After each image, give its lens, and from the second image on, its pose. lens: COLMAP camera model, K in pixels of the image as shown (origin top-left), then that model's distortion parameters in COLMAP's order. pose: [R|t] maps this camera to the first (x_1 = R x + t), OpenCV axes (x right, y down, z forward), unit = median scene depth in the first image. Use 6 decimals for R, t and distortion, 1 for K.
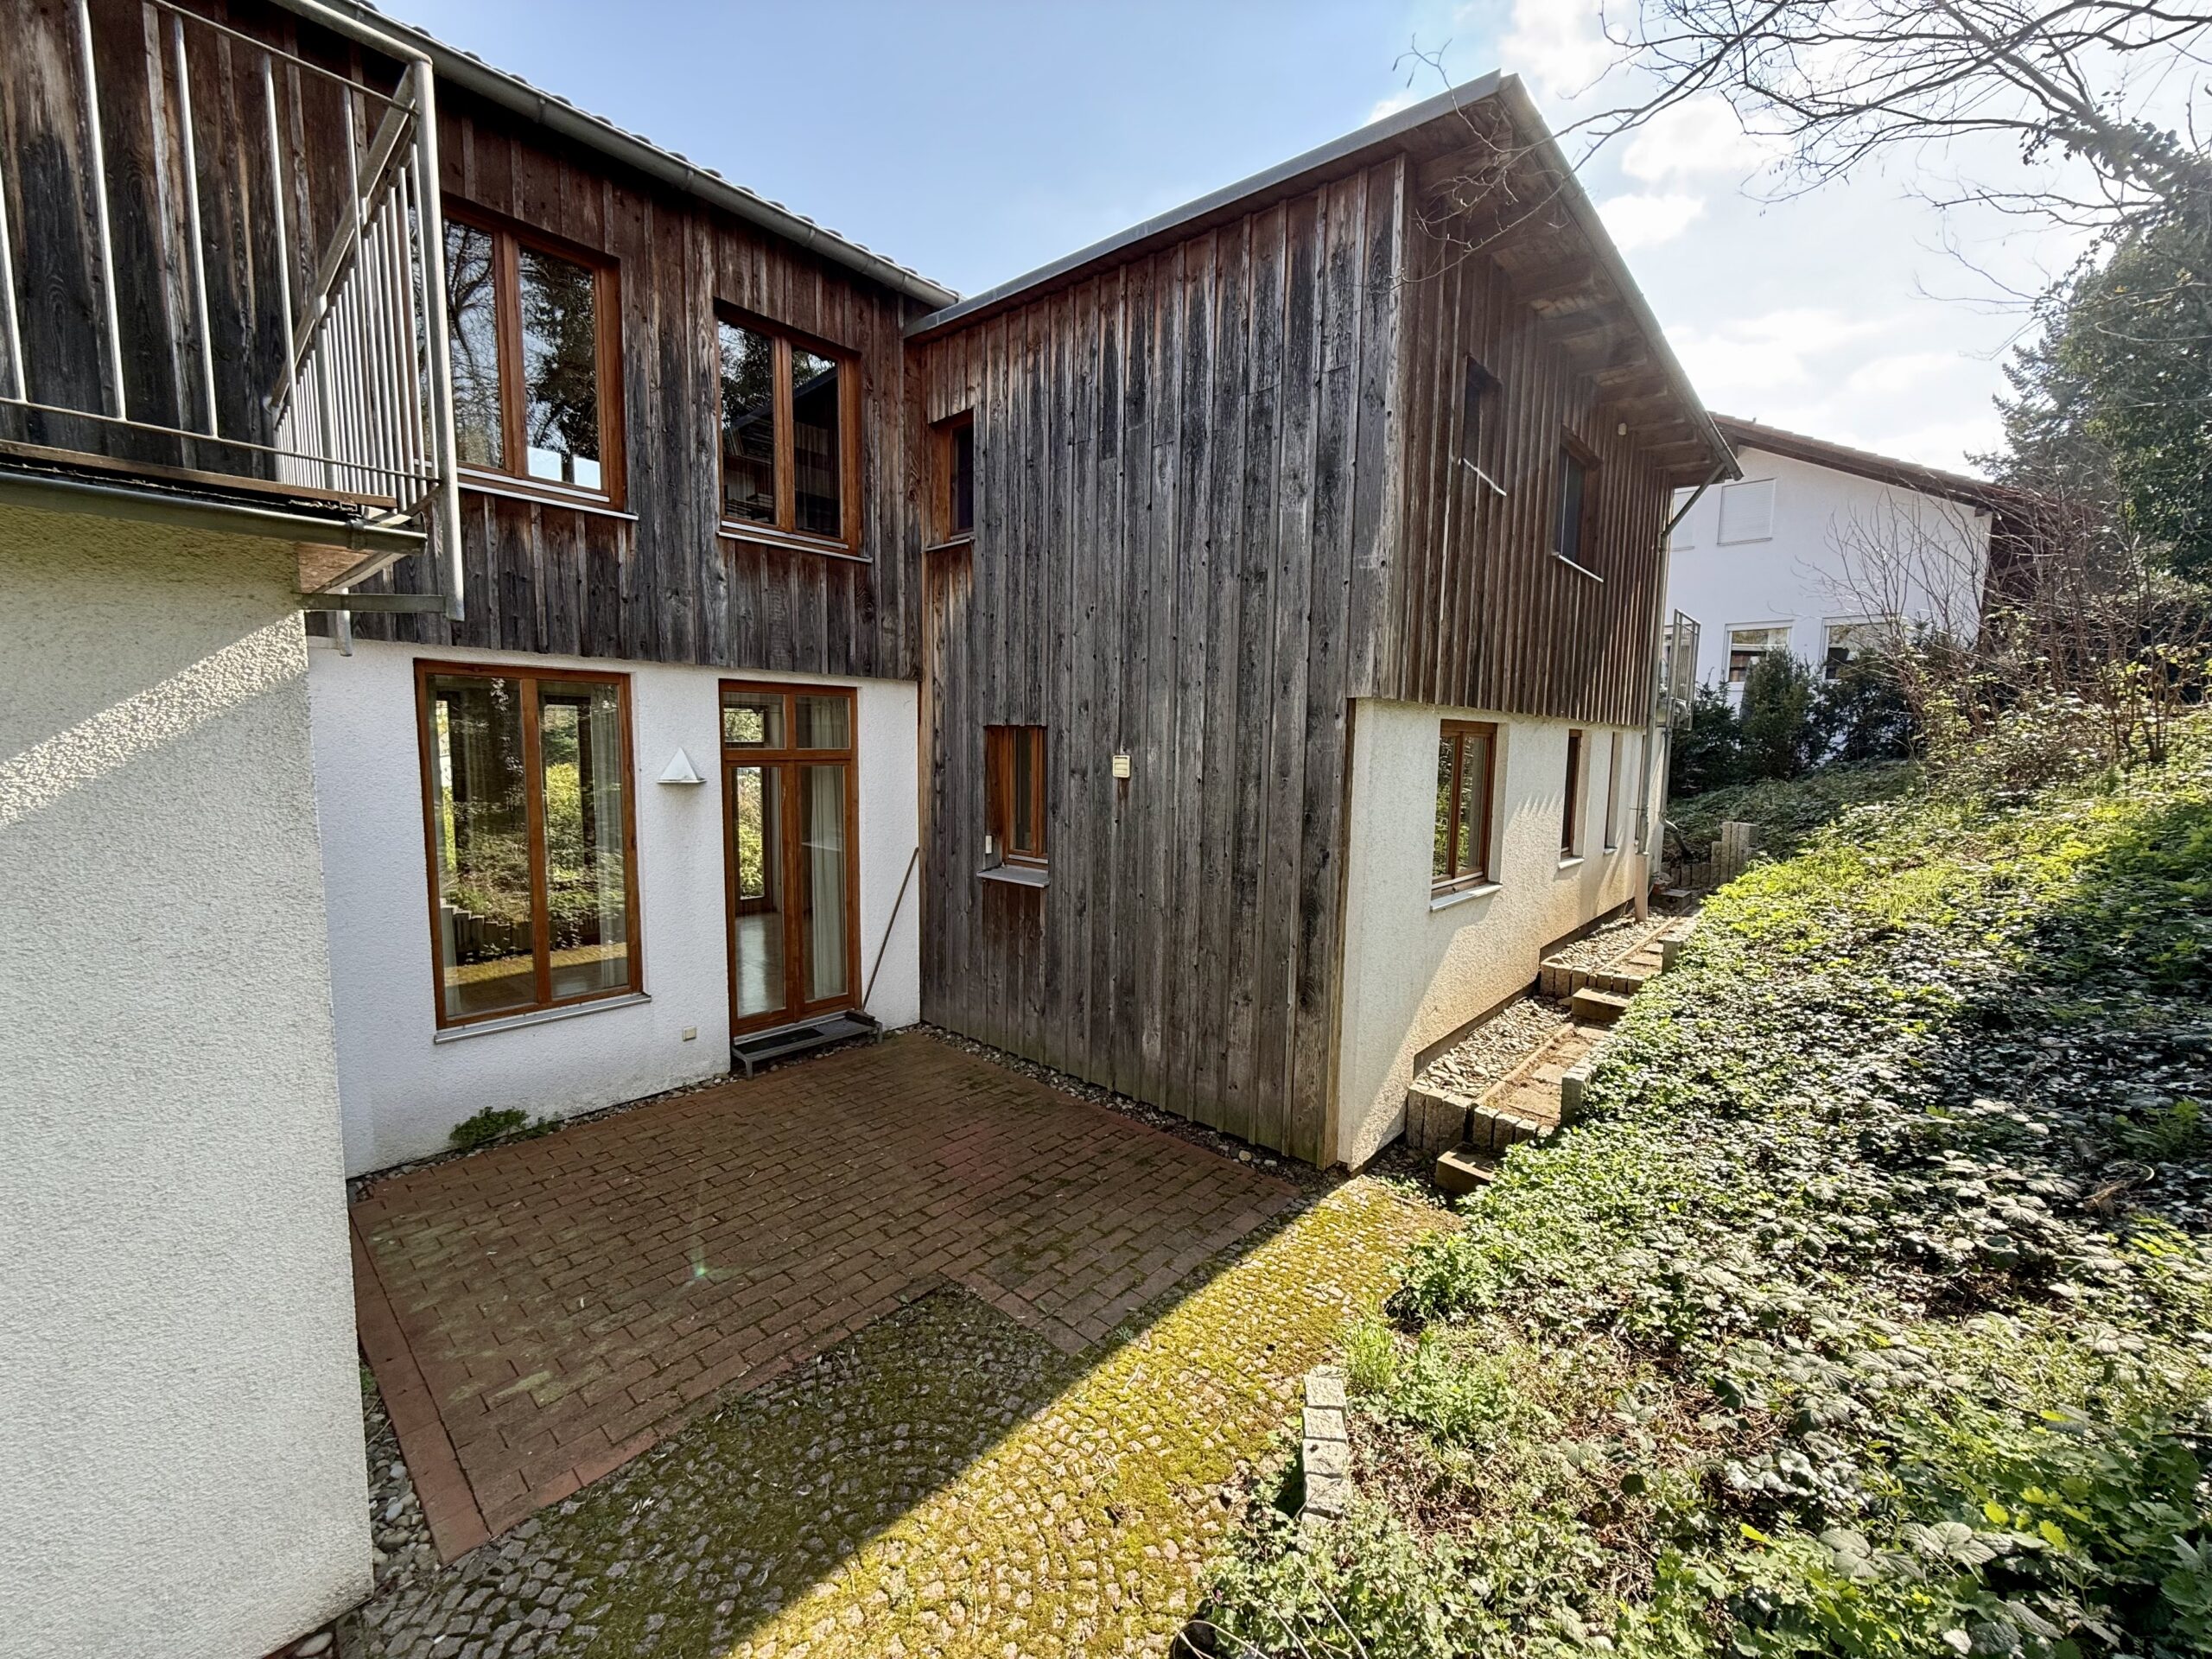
lens RADIAL K [[883.7, 0, 1113.2], [0, 883.7, 833.4], [0, 0, 1]] dist [0.000664, 0.000455]
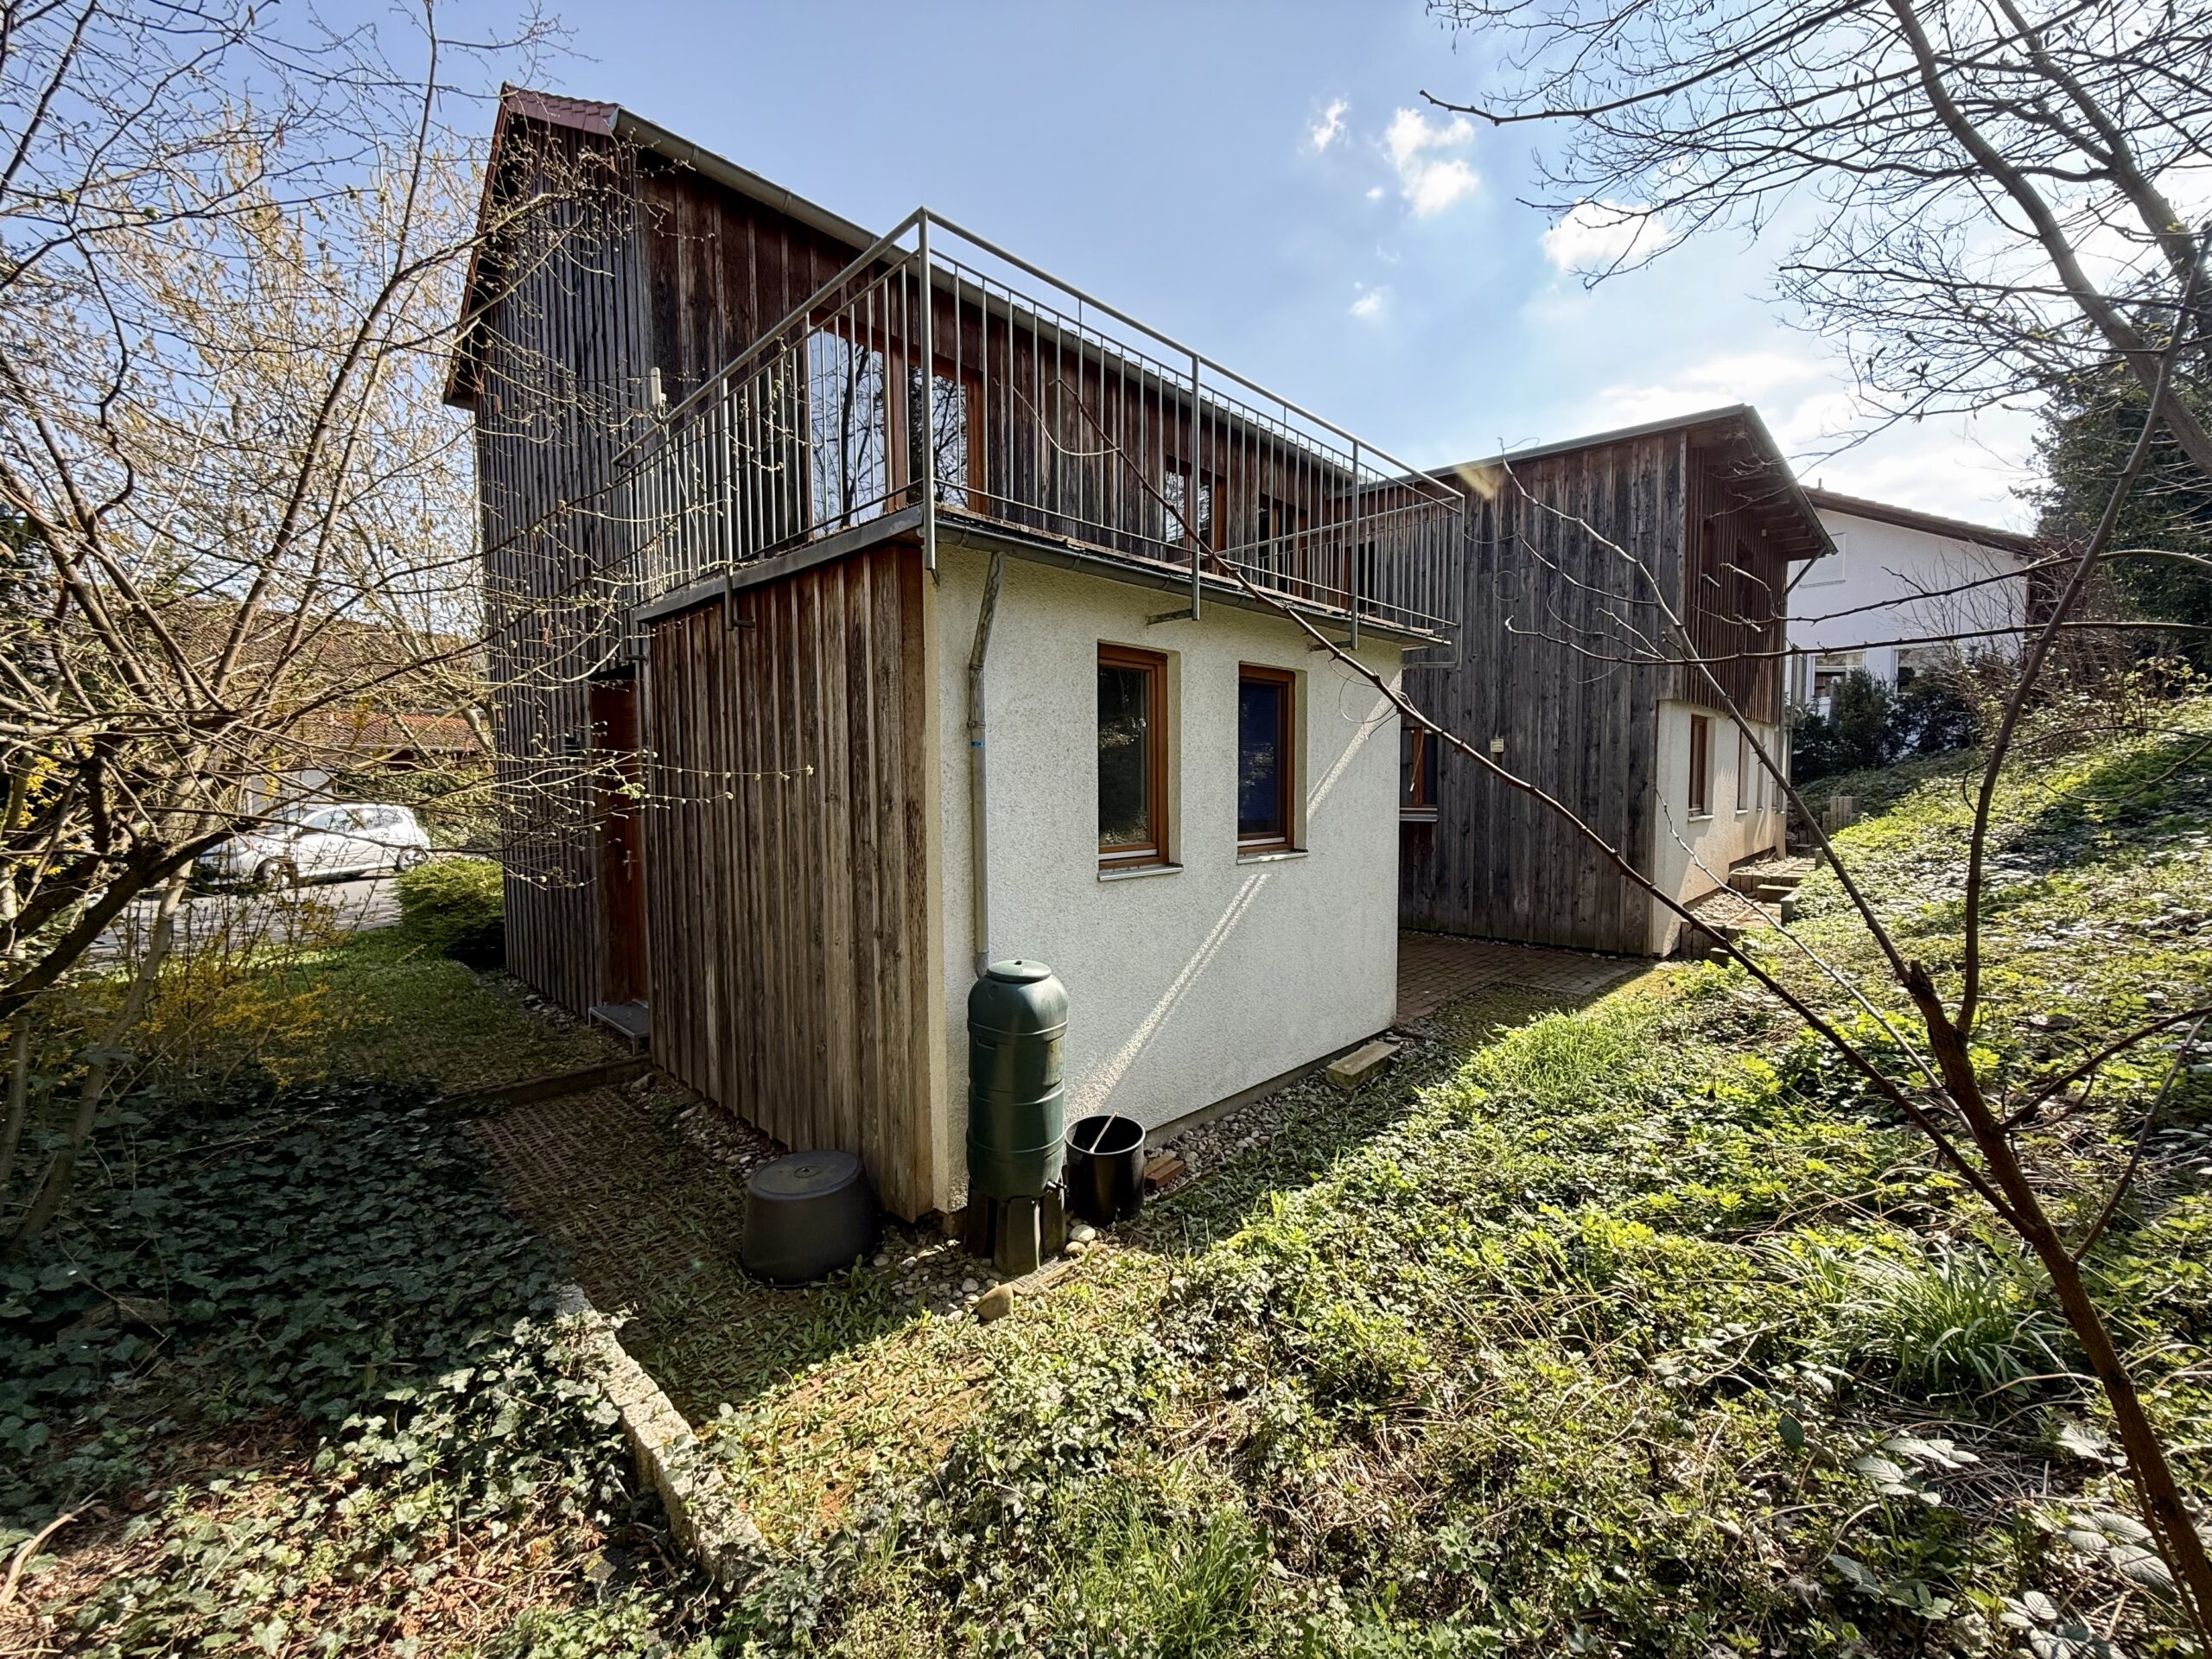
lens RADIAL K [[883.7, 0, 1113.2], [0, 883.7, 833.4], [0, 0, 1]] dist [0.000664, 0.000455]
pose [[0.998841, -0.021234, -0.043193, -0.558000], [0.019250, 0.998764, -0.045828, 0.133987], [0.044113, 0.044944, 0.998015, -0.633842]]
